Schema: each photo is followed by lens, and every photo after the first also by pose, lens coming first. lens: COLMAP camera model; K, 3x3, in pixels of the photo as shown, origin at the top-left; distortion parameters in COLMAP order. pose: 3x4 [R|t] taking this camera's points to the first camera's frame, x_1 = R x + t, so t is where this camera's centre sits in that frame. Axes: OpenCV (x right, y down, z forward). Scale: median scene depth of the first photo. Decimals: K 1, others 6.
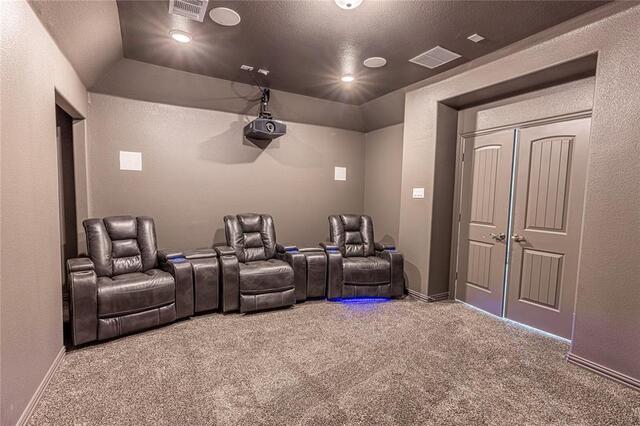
lens RADIAL K [[291.0, 0, 311.5], [0, 291.0, 214.2], [0, 0, 1]] dist [-0.002351, -0.000095]
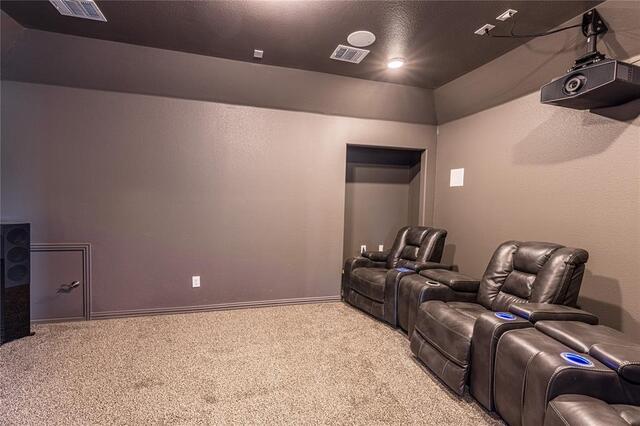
lens RADIAL K [[291.0, 0, 311.5], [0, 291.0, 214.2], [0, 0, 1]] dist [-0.002351, -0.000095]
pose [[-0.208047, 0.012499, -0.978039, 0.513169], [-0.101706, 0.994222, 0.034341, -0.034617], [0.972817, 0.106617, -0.205573, 0.712593]]
